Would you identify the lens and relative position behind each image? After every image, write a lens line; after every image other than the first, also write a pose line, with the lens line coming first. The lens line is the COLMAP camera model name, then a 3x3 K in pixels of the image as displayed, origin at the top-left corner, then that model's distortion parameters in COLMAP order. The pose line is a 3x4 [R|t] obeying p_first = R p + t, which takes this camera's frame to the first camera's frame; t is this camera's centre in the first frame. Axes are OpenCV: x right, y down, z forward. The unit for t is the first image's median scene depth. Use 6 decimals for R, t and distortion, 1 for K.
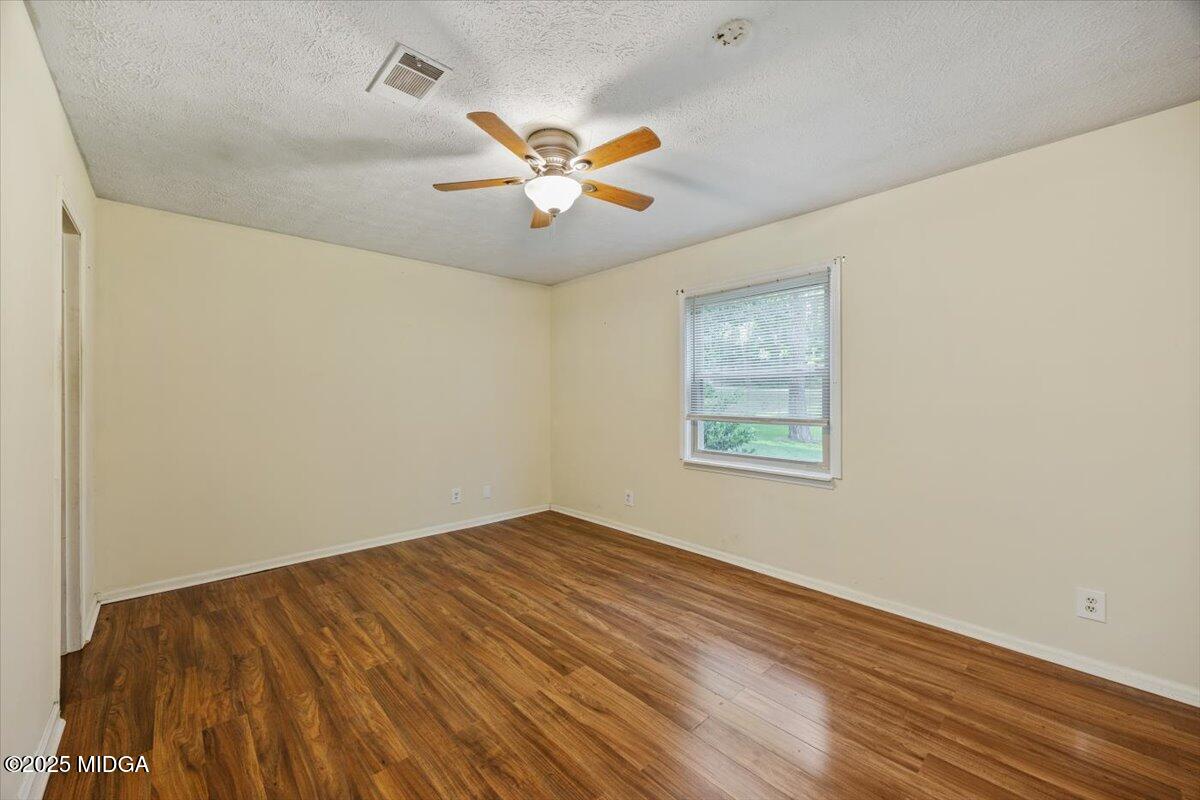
lens RADIAL K [[460.4, 0, 593.5], [0, 460.4, 396.7], [0, 0, 1]] dist [-0.003896, -0.000124]
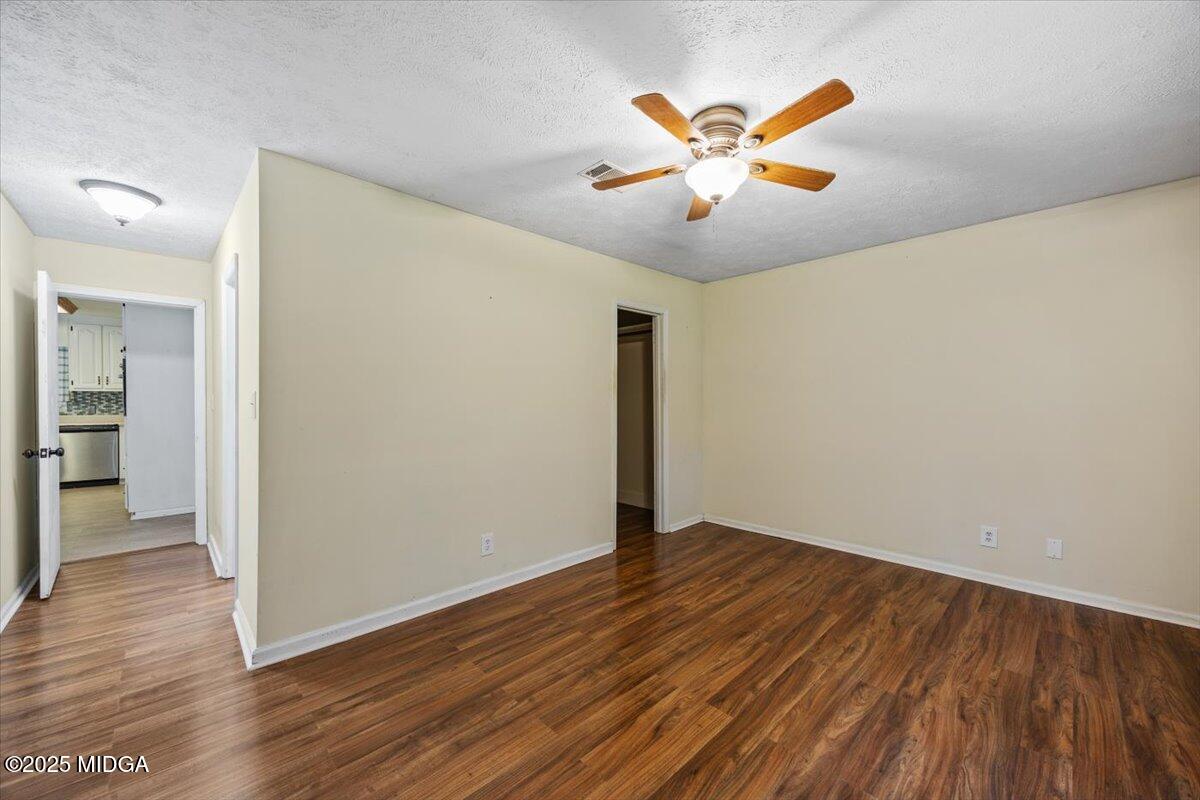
lens RADIAL K [[460.4, 0, 597.3], [0, 460.4, 404.0], [0, 0, 1]] dist [-0.003896, -0.000124]
pose [[0.018161, 0.009869, -0.999786, 0.630770], [-0.000130, 0.999951, 0.009868, -0.000302], [0.999835, -0.000049, 0.018161, 0.567698]]
